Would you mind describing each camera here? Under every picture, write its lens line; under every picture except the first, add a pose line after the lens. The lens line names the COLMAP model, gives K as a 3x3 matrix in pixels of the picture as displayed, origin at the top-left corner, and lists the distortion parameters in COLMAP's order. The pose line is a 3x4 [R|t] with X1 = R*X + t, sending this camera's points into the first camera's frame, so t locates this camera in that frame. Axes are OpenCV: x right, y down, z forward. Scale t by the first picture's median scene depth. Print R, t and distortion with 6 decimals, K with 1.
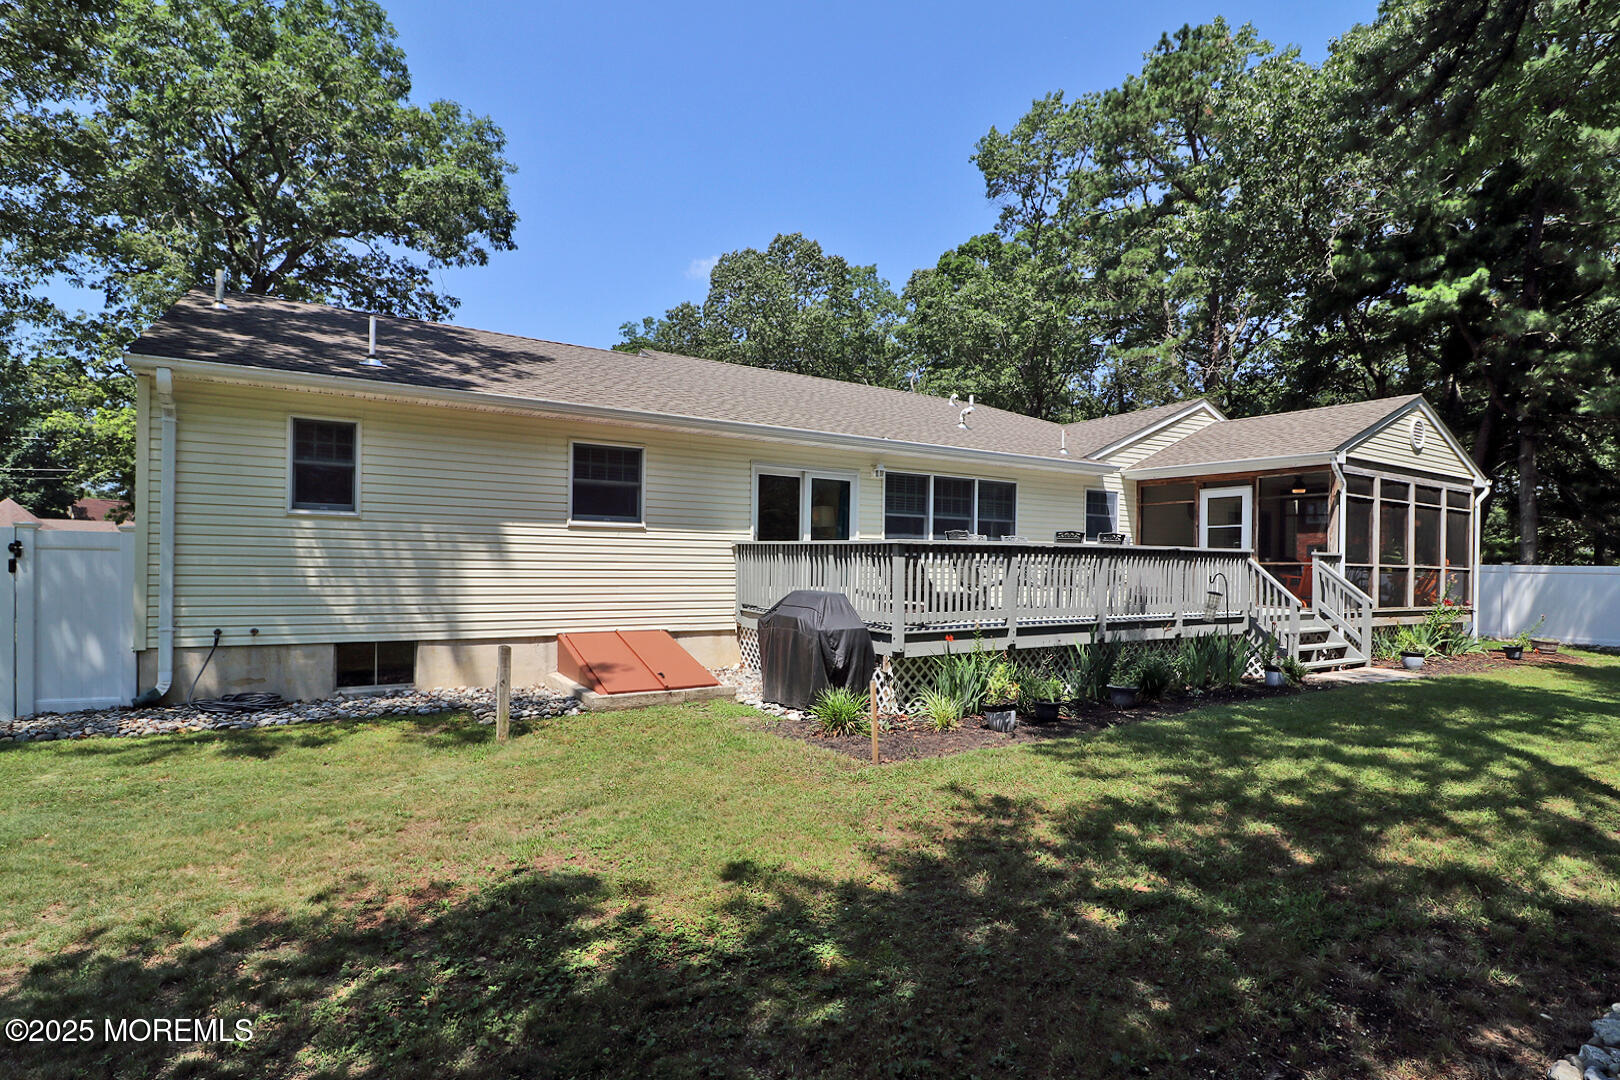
lens RADIAL K [[826.1, 0, 813.1], [0, 826.1, 554.9], [0, 0, 1]] dist [-0.020689, -0.001691]
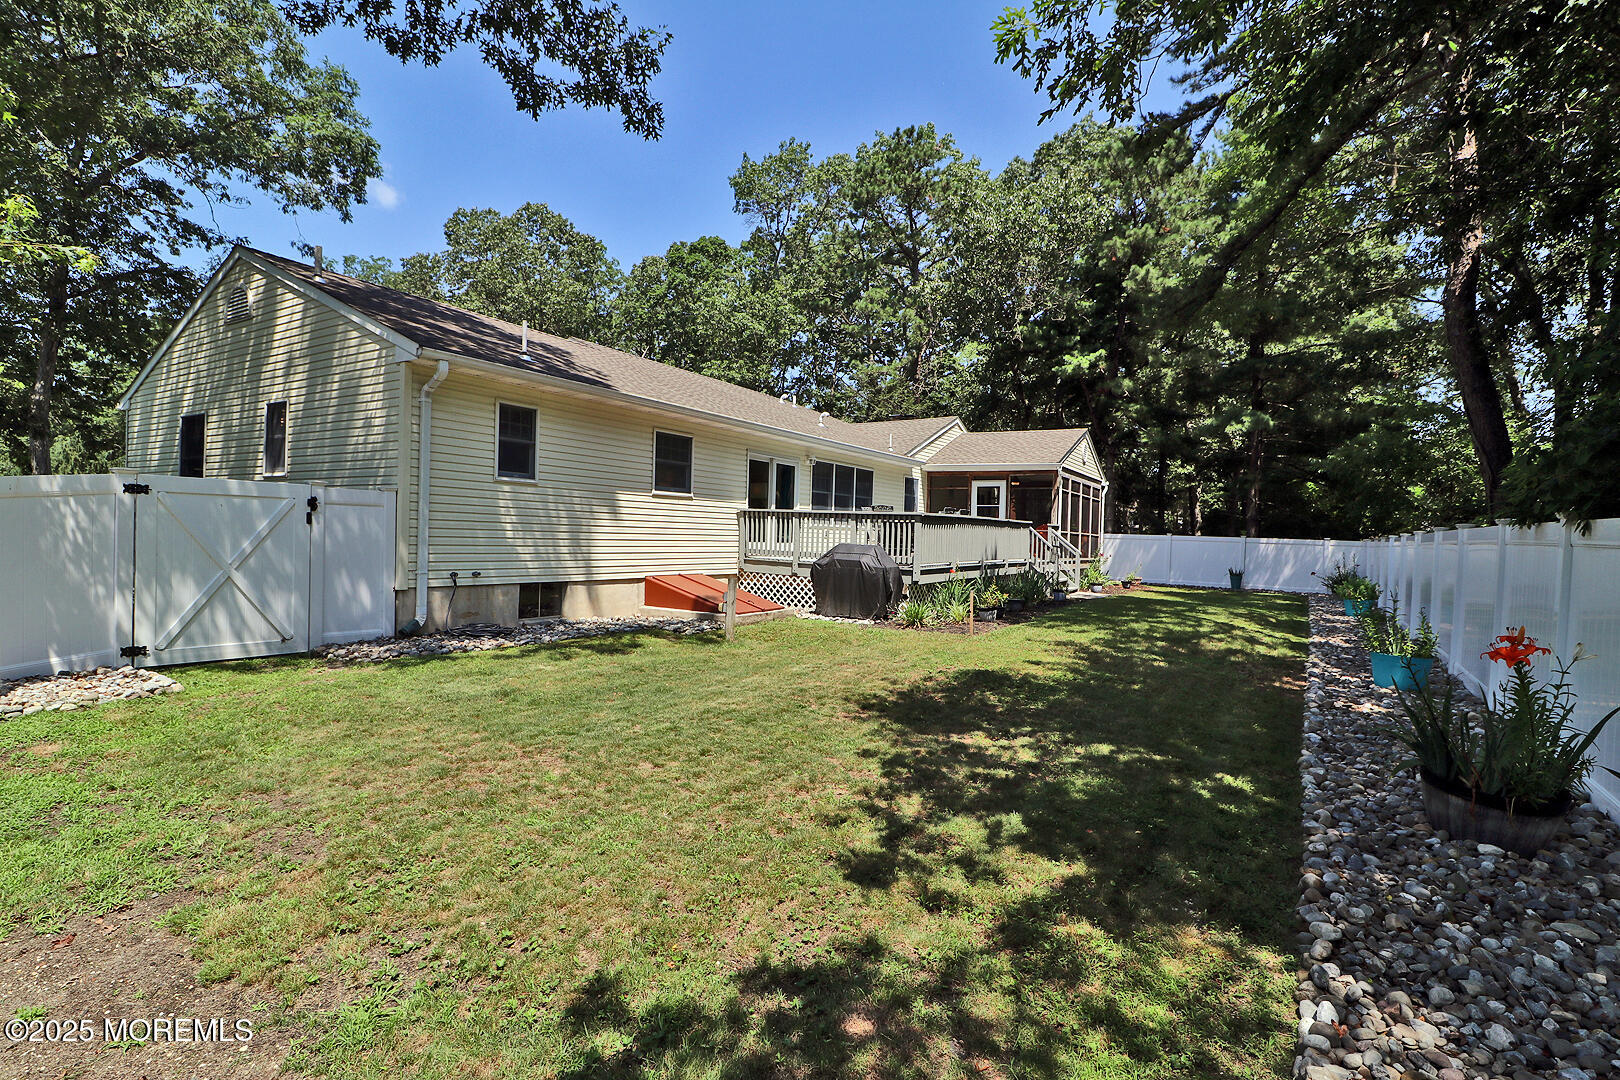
lens RADIAL K [[826.1, 0, 806.9], [0, 826.1, 537.0], [0, 0, 1]] dist [-0.020689, -0.001691]
pose [[0.885001, 0.010161, 0.465478, -0.668774], [-0.022457, 0.999530, 0.020878, -0.000299], [-0.465047, -0.028931, 0.884813, -0.277731]]
